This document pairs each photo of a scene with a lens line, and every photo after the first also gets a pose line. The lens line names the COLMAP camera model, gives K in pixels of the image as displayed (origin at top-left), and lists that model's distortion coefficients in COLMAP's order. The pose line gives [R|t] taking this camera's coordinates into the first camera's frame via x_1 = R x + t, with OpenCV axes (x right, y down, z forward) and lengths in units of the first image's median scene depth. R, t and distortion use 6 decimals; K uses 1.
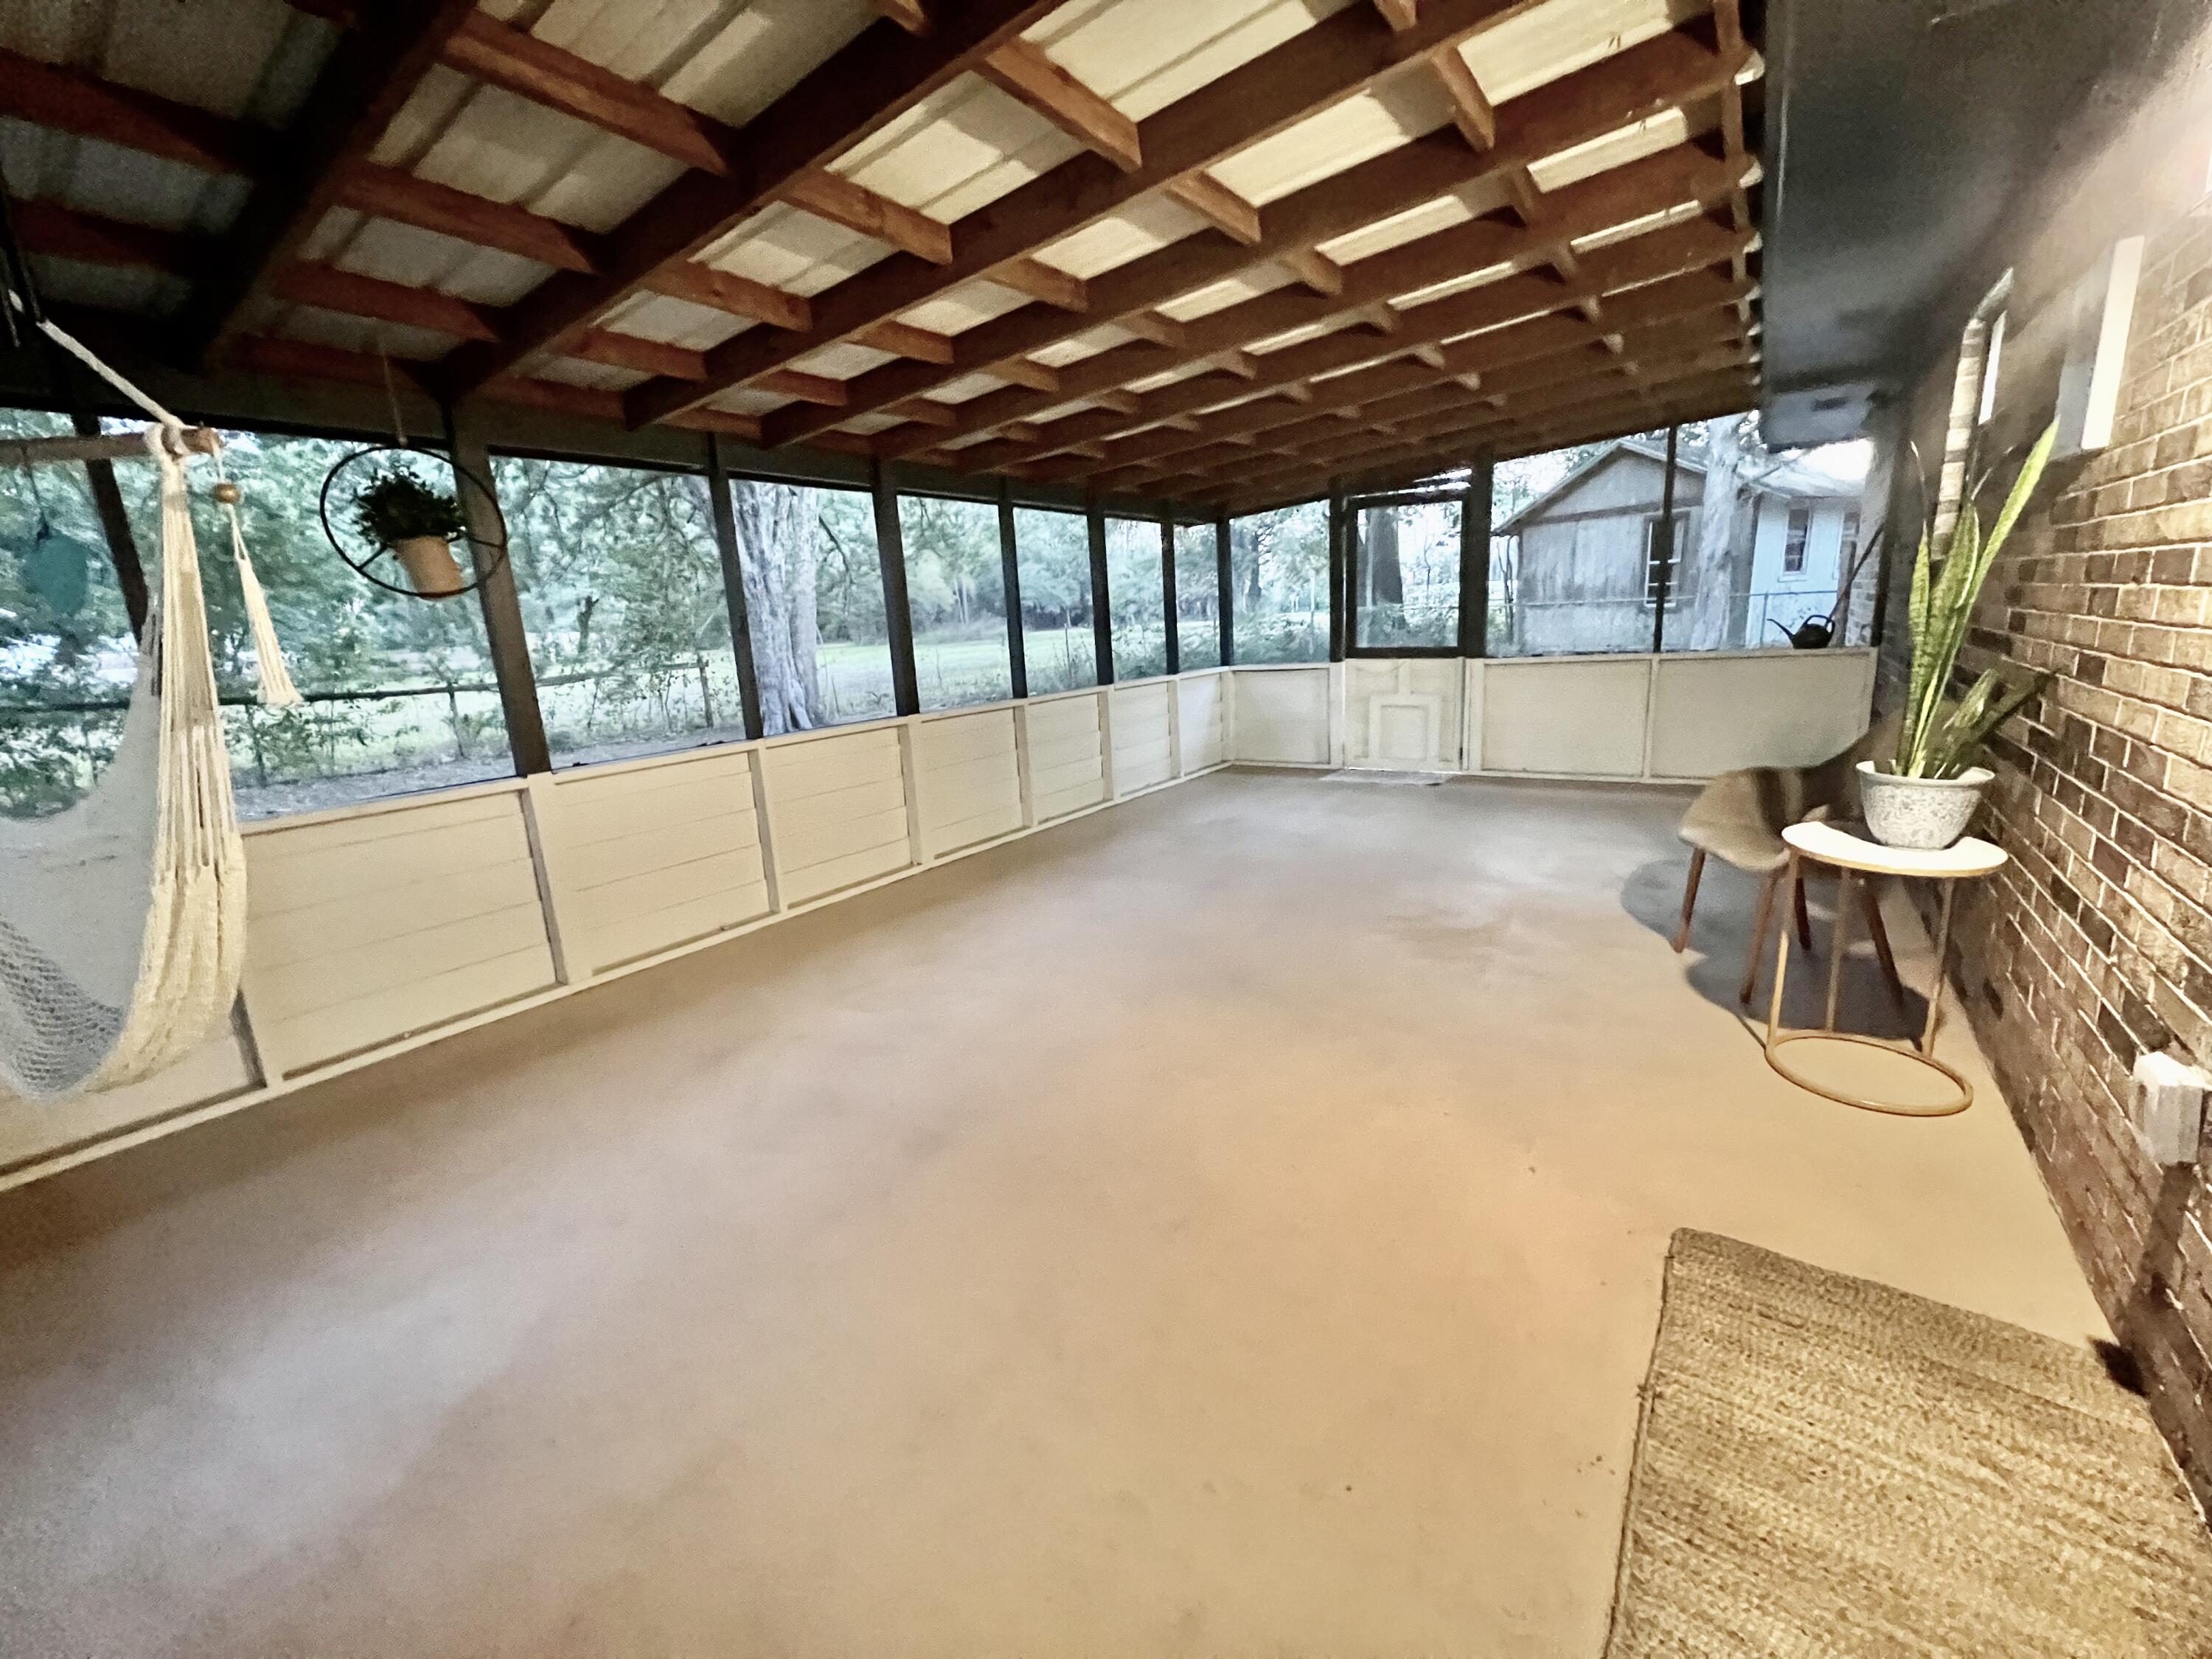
lens RADIAL K [[887.8, 0, 1106.2], [0, 887.8, 823.6], [0, 0, 1]] dist [-0.001115, -0.000270]
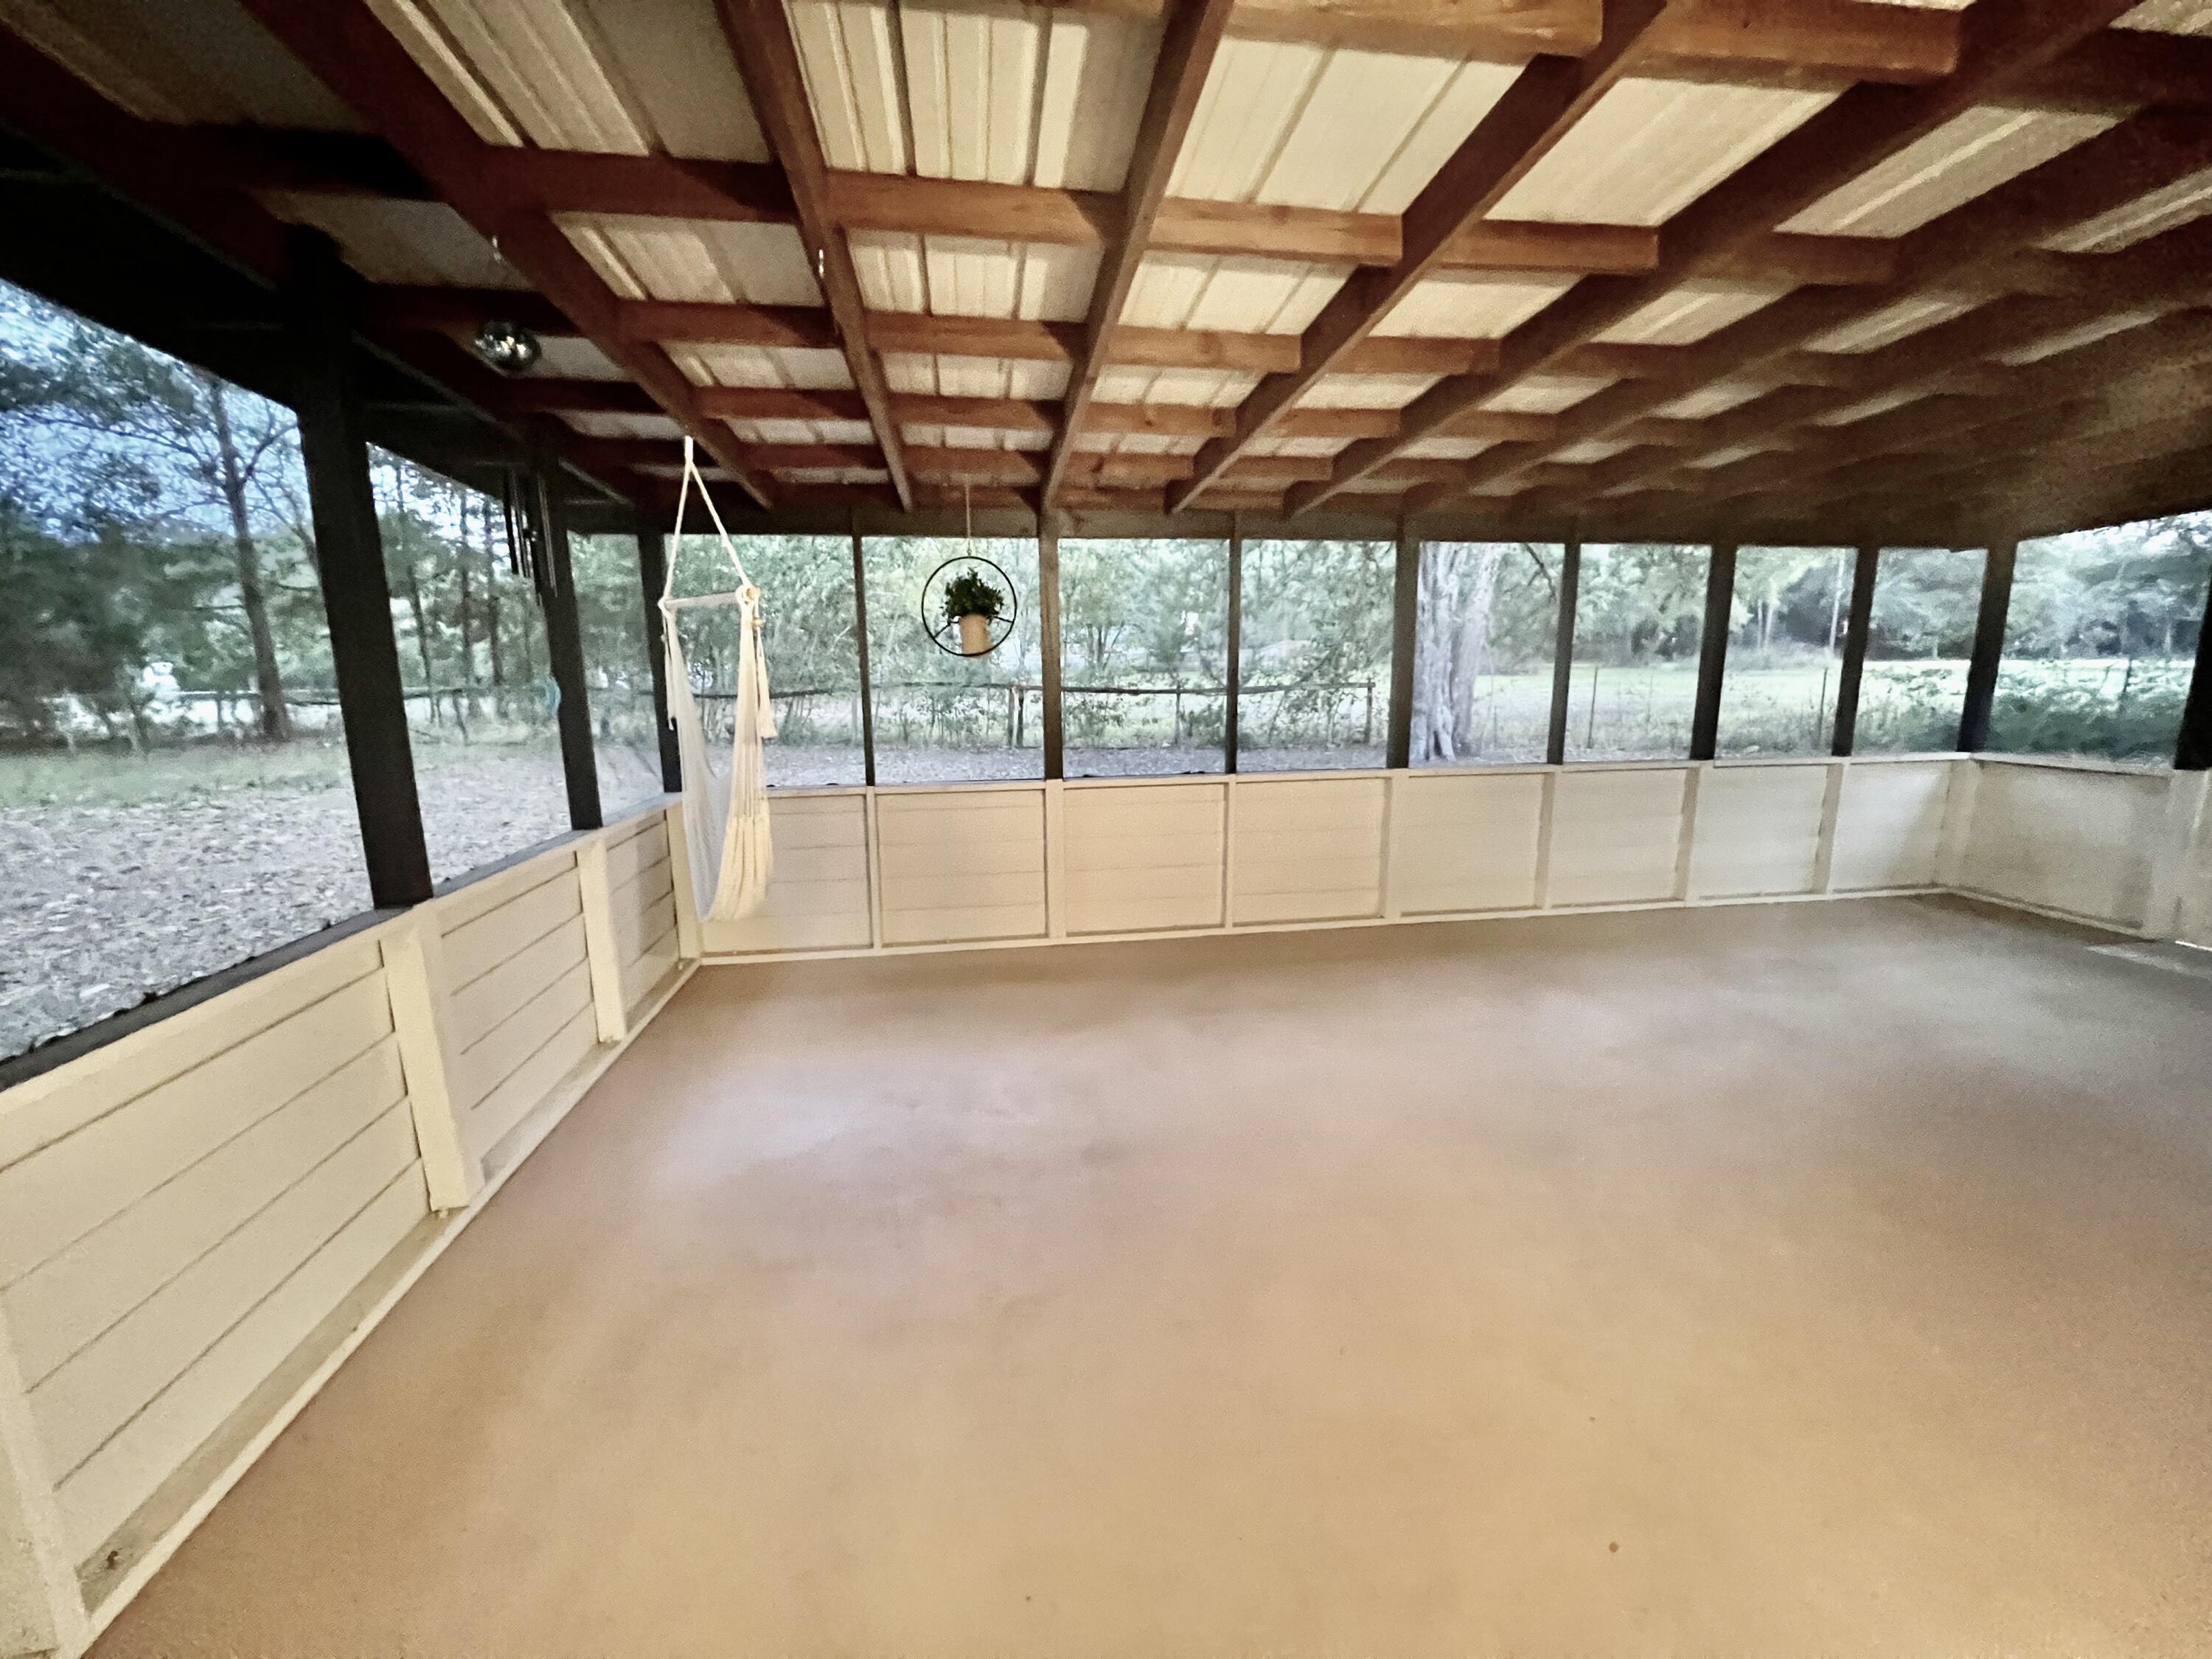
lens RADIAL K [[887.5, 0, 1107.1], [0, 887.5, 785.1], [0, 0, 1]] dist [-0.000886, -0.000038]
pose [[0.694236, 0.149826, -0.703981, 0.119713], [-0.188357, 0.981826, 0.023209, -0.030541], [0.694664, 0.116487, 0.709840, 0.035590]]
